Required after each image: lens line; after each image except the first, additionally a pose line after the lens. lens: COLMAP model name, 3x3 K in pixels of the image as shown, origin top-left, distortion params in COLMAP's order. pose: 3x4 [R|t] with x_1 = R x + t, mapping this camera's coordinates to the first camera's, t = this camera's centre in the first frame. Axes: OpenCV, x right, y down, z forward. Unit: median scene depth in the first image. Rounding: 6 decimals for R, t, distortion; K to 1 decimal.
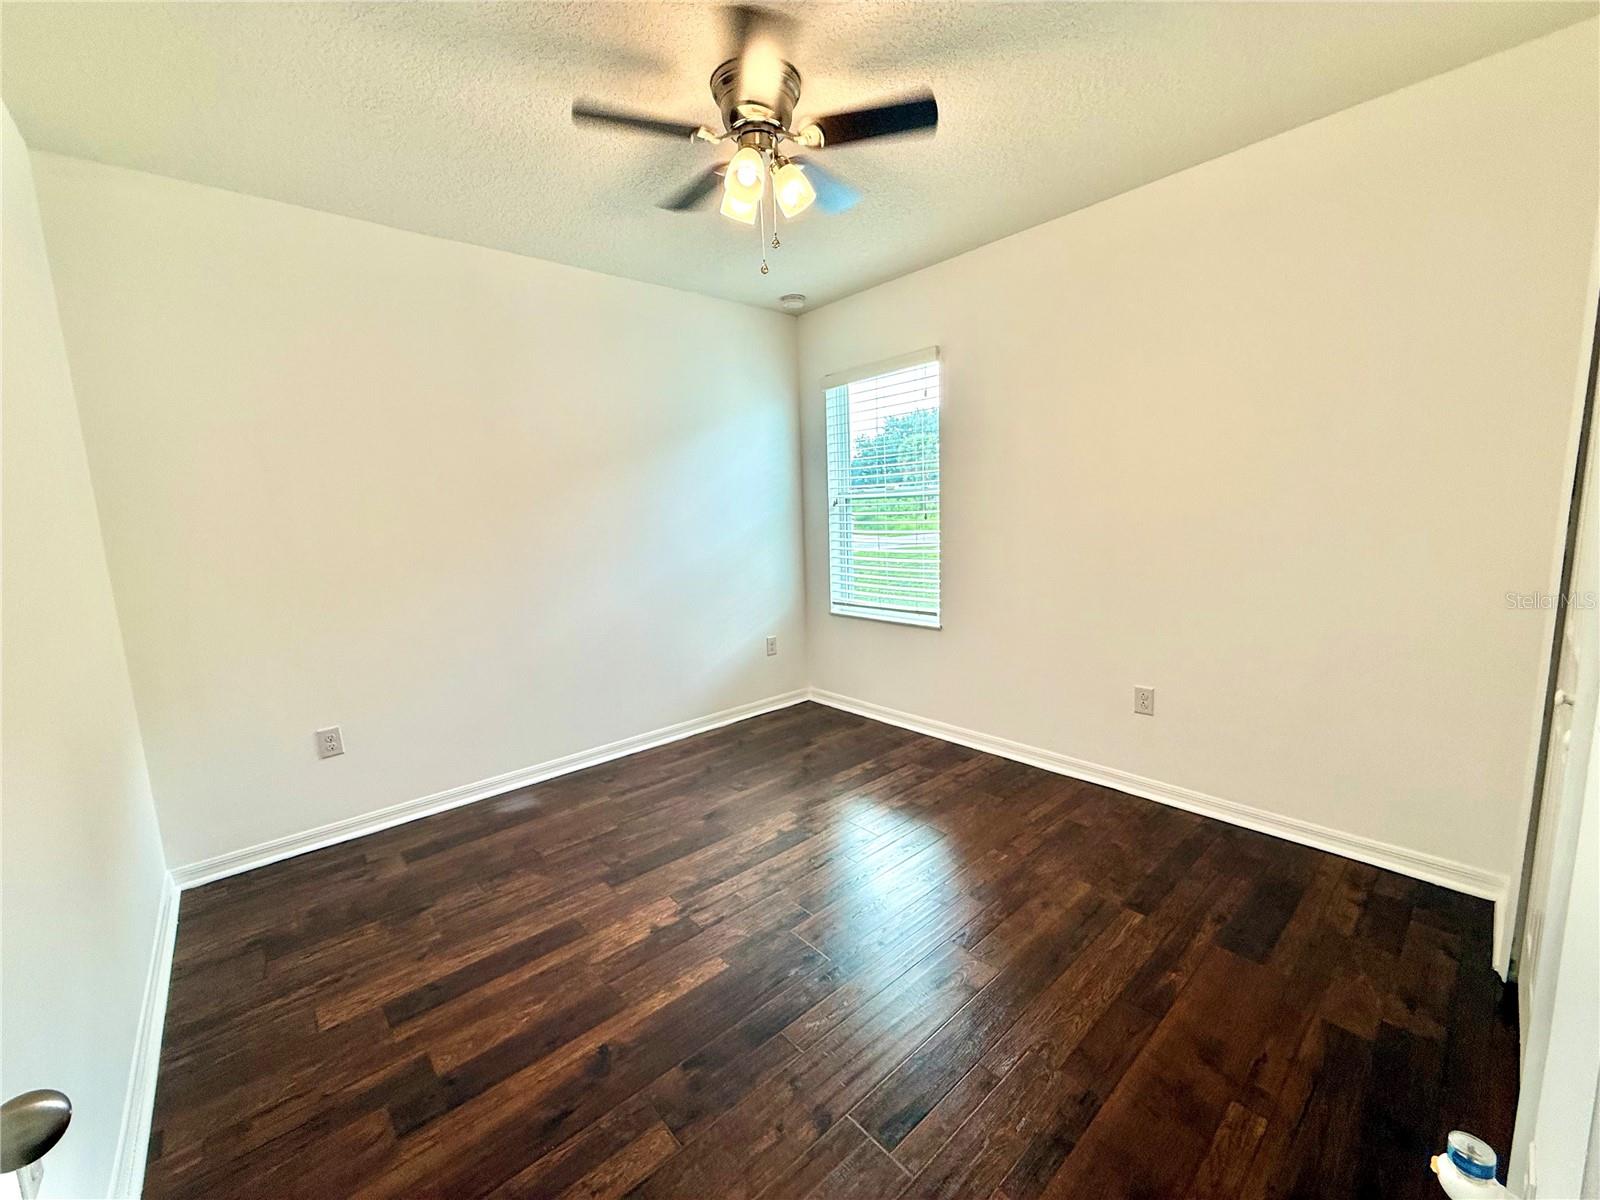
lens RADIAL K [[637.8, 0, 795.8], [0, 637.8, 606.5], [0, 0, 1]] dist [0.001364, -0.000139]
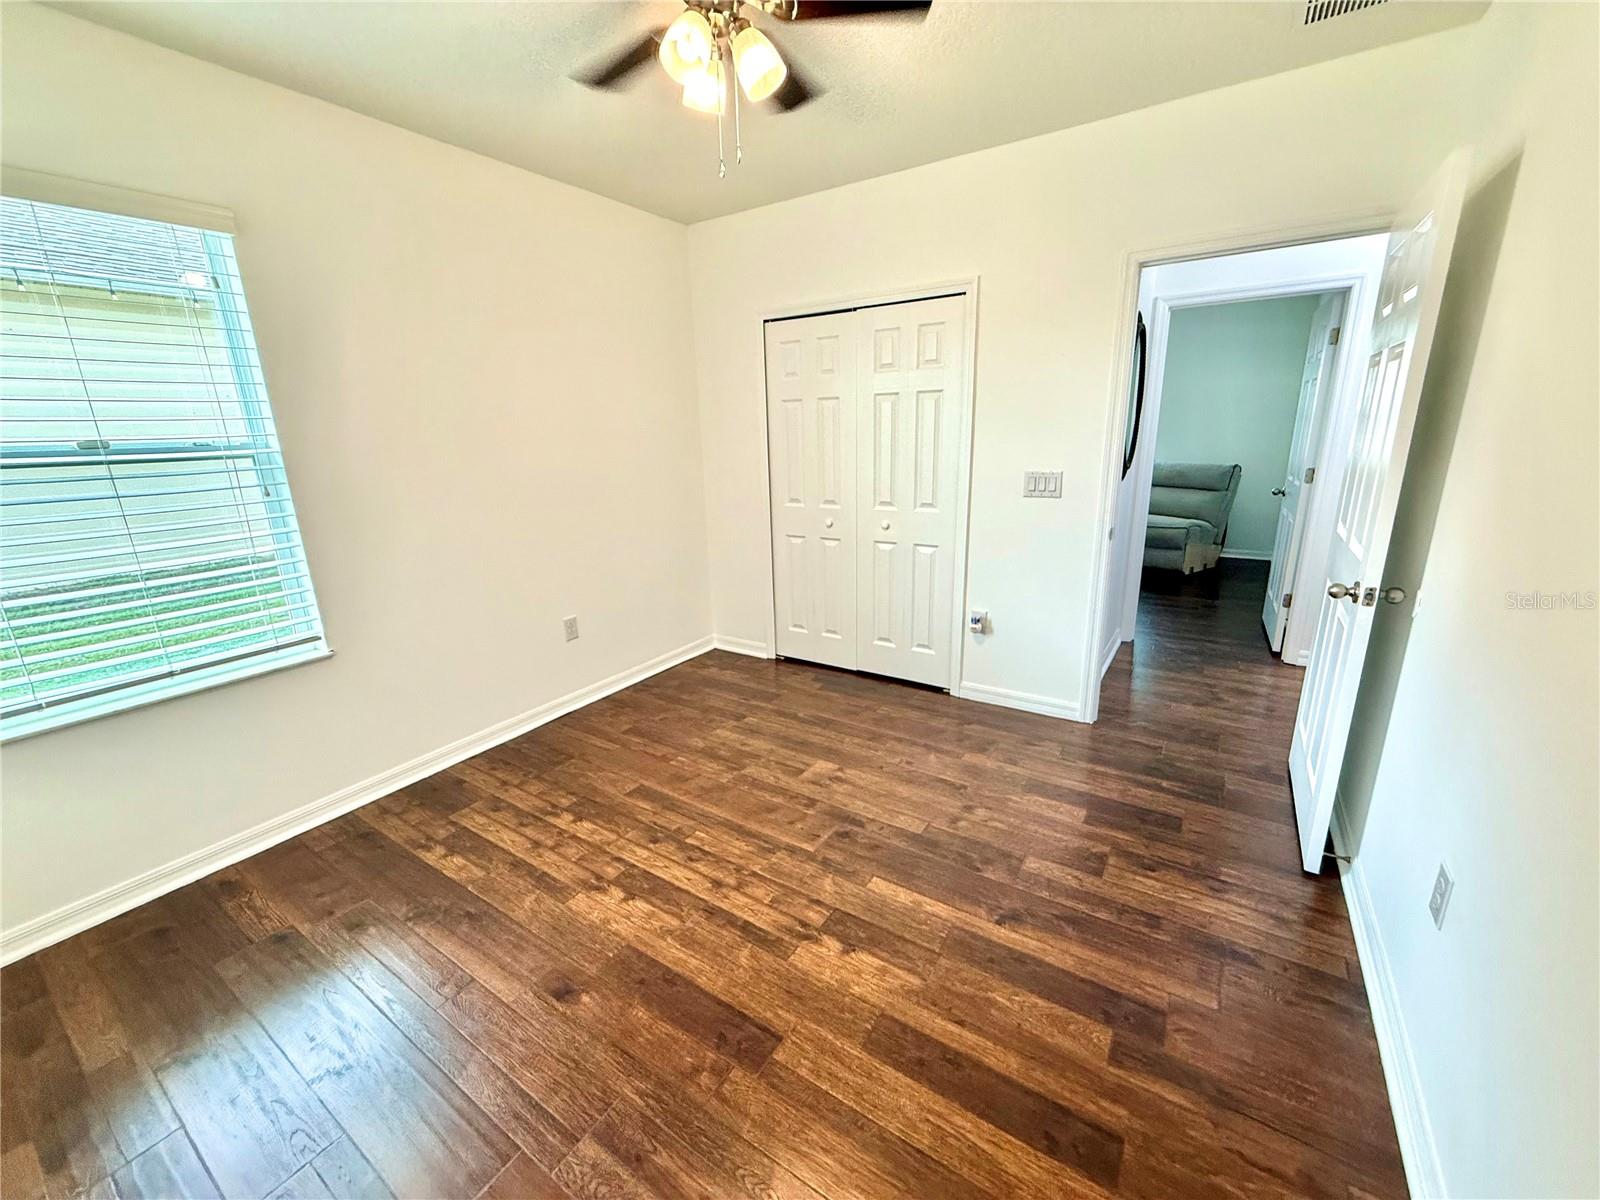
lens RADIAL K [[637.8, 0, 790.6], [0, 637.8, 597.1], [0, 0, 1]] dist [0.001364, -0.000139]
pose [[-0.251253, -0.203901, 0.946201, -0.950506], [0.185813, 0.949217, 0.253892, -0.191604], [-0.949919, 0.239608, -0.200606, 1.162893]]
